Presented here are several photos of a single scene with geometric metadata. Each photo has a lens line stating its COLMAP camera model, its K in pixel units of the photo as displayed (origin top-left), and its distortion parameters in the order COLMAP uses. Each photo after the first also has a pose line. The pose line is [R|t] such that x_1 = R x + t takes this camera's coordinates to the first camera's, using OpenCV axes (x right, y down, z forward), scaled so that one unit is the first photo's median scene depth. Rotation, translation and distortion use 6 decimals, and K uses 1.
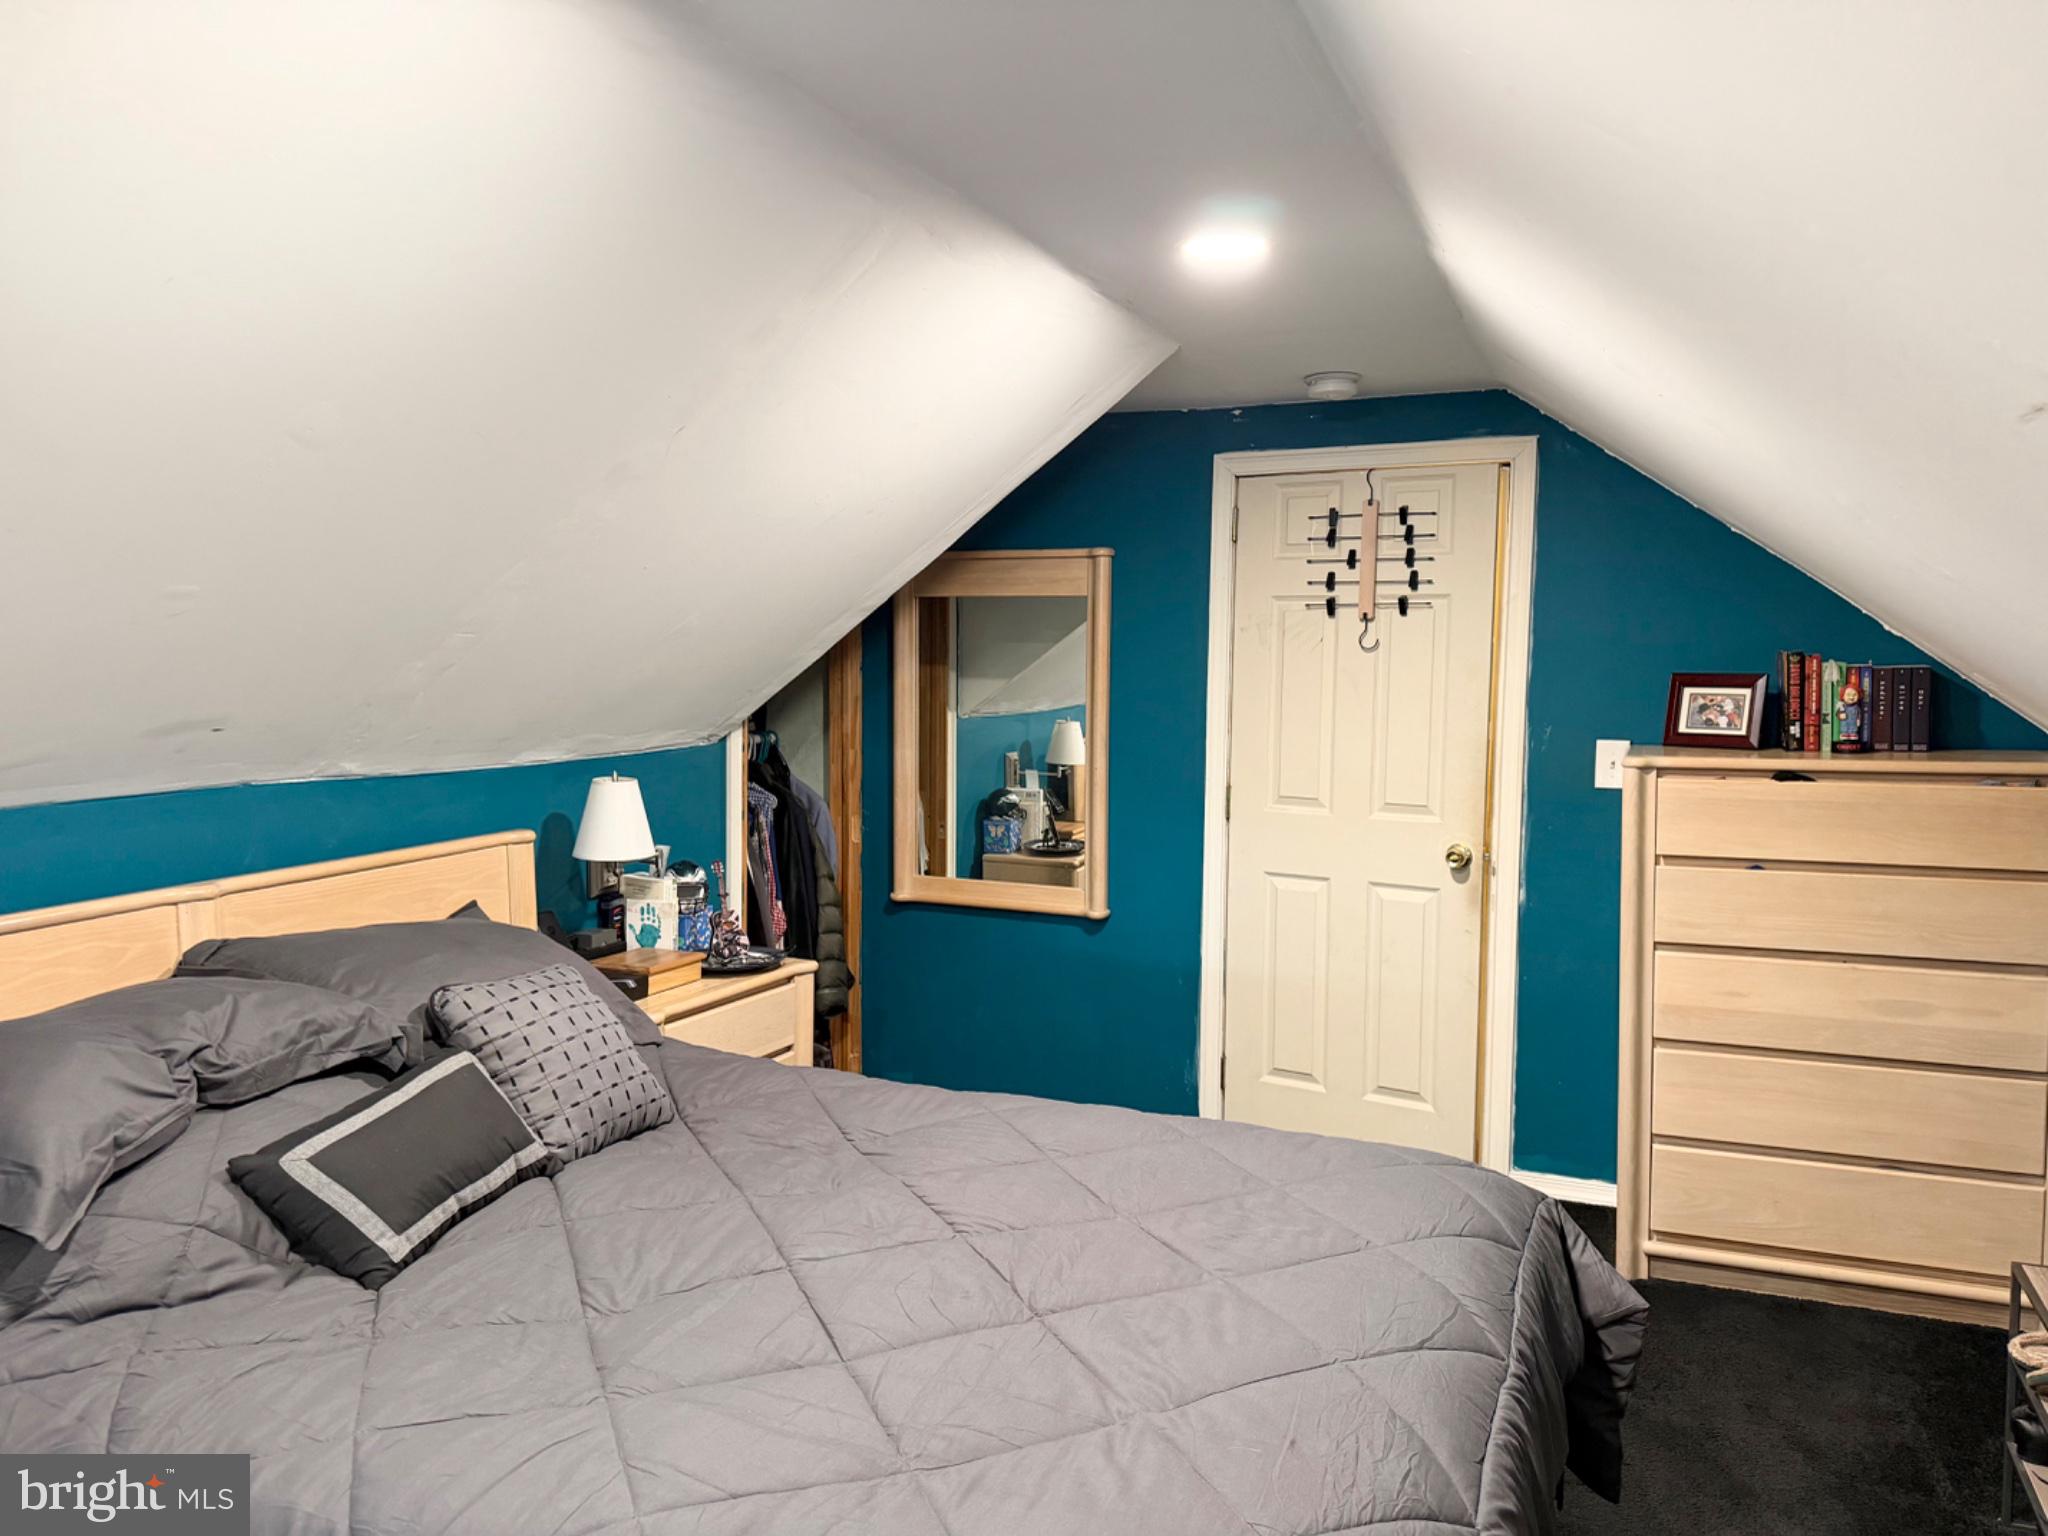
lens RADIAL K [[1430.6, 0, 1017.7], [0, 1430.6, 744.0], [0, 0, 1]] dist [0.062170, -0.073115]
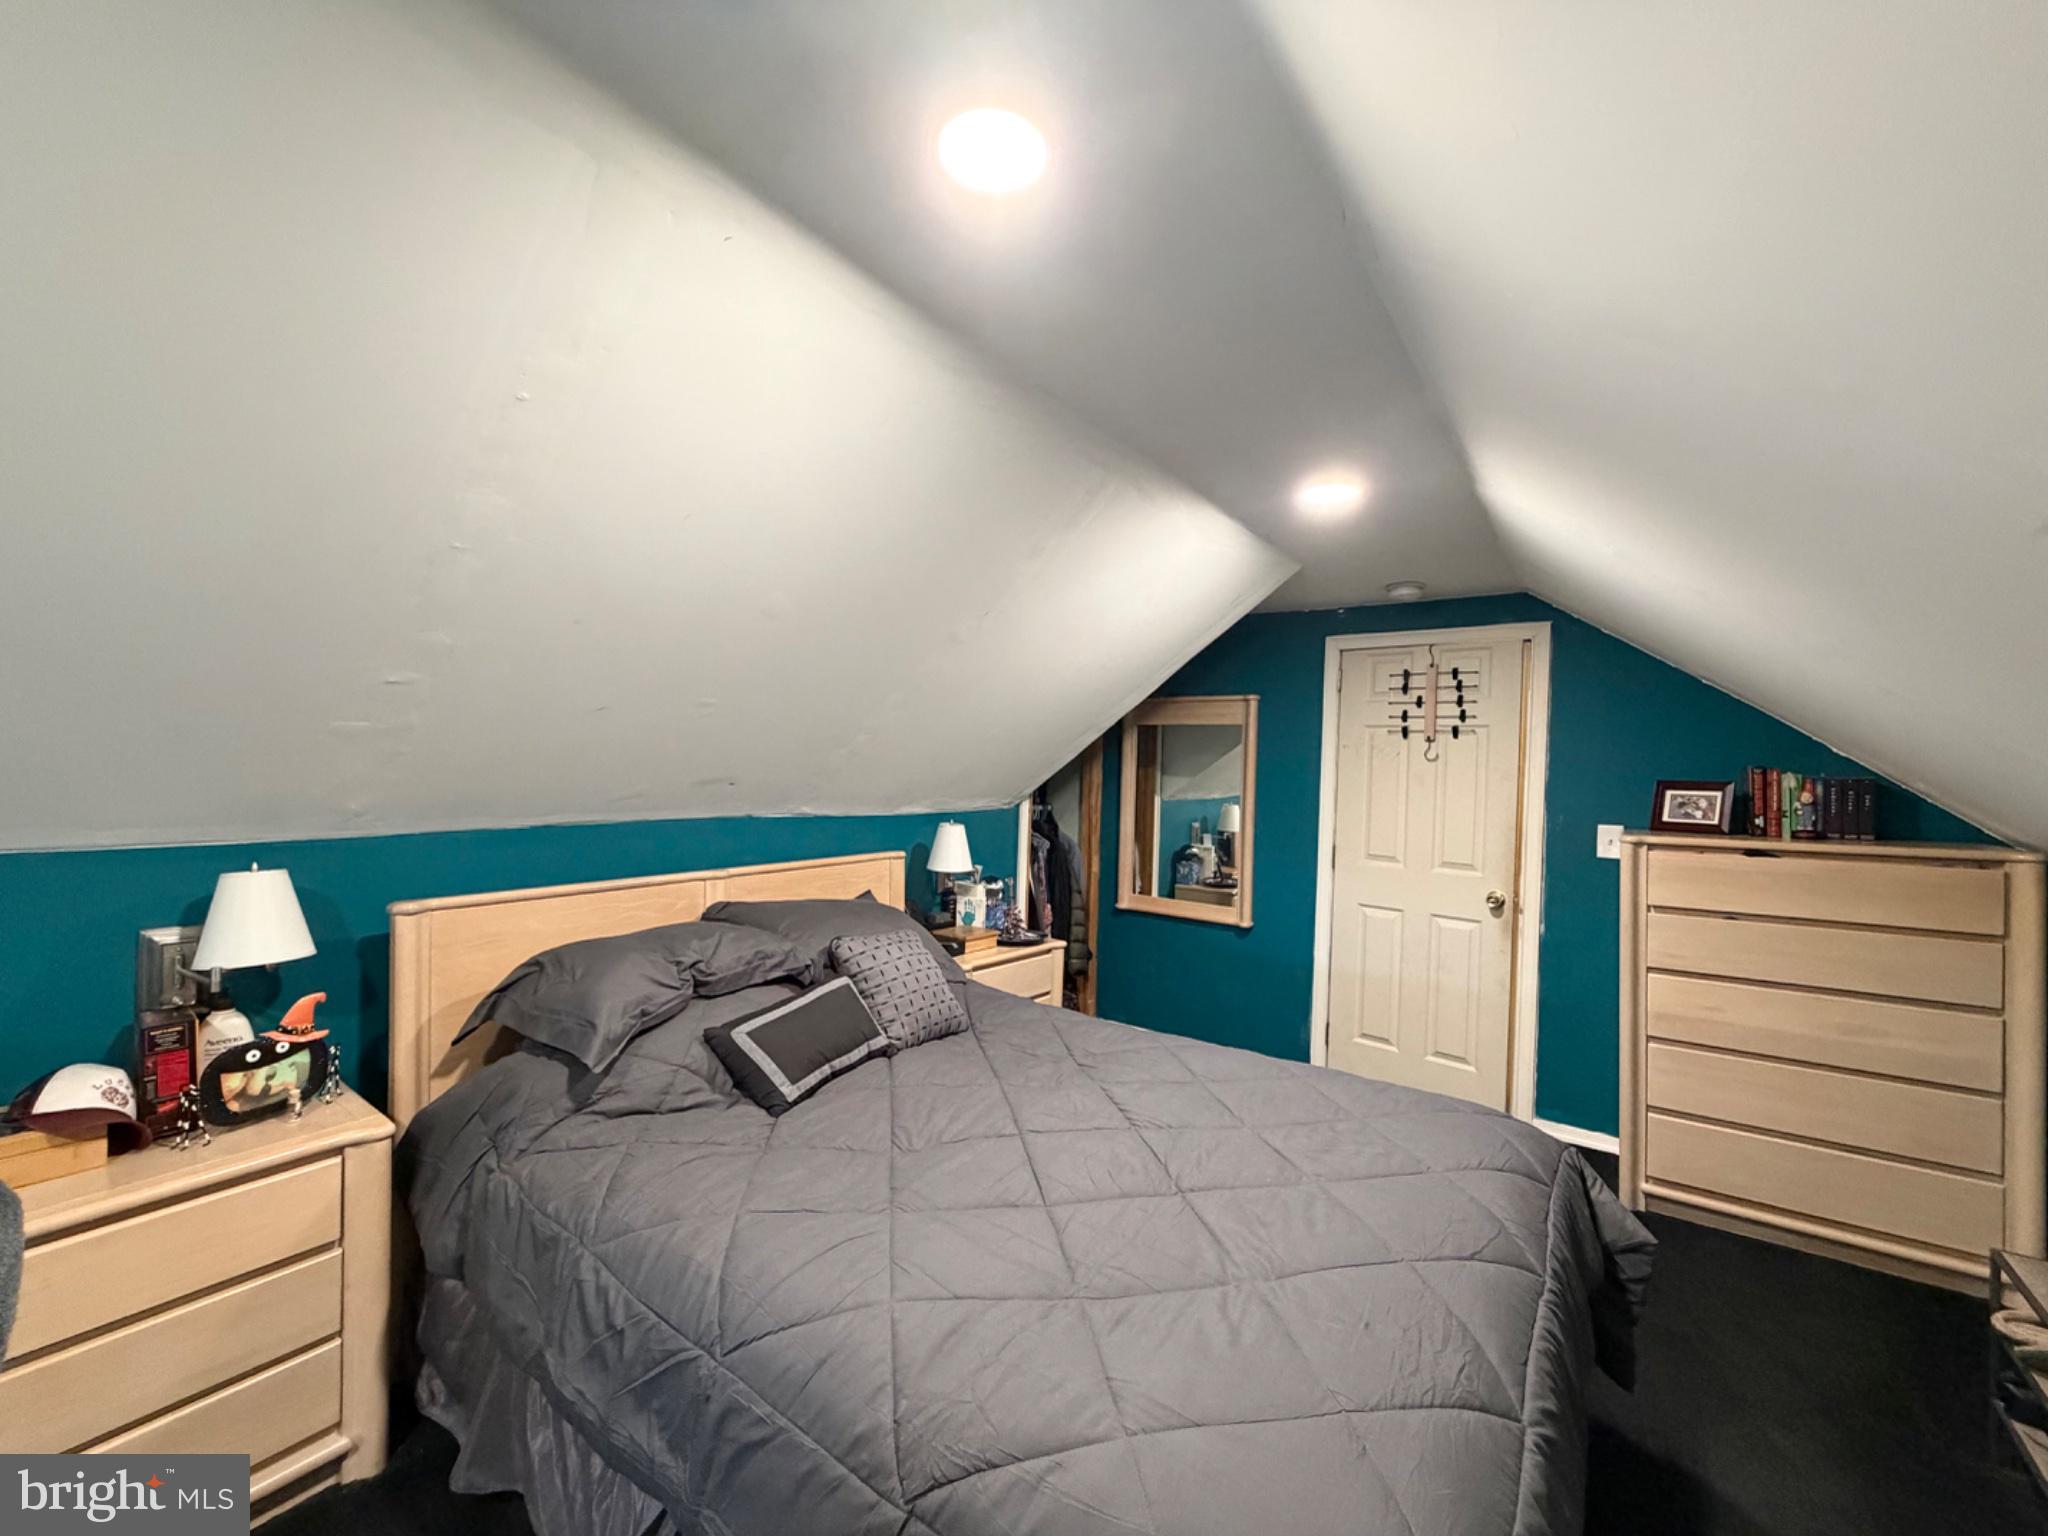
lens RADIAL K [[818.7, 0, 1017.9], [0, 818.7, 765.7], [0, 0, 1]] dist [0.001811, 0.000061]
pose [[0.974215, 0.021909, -0.224555, 0.022699], [-0.036835, 0.997365, -0.062494, 0.020477], [0.222594, 0.069154, 0.972456, 0.103322]]
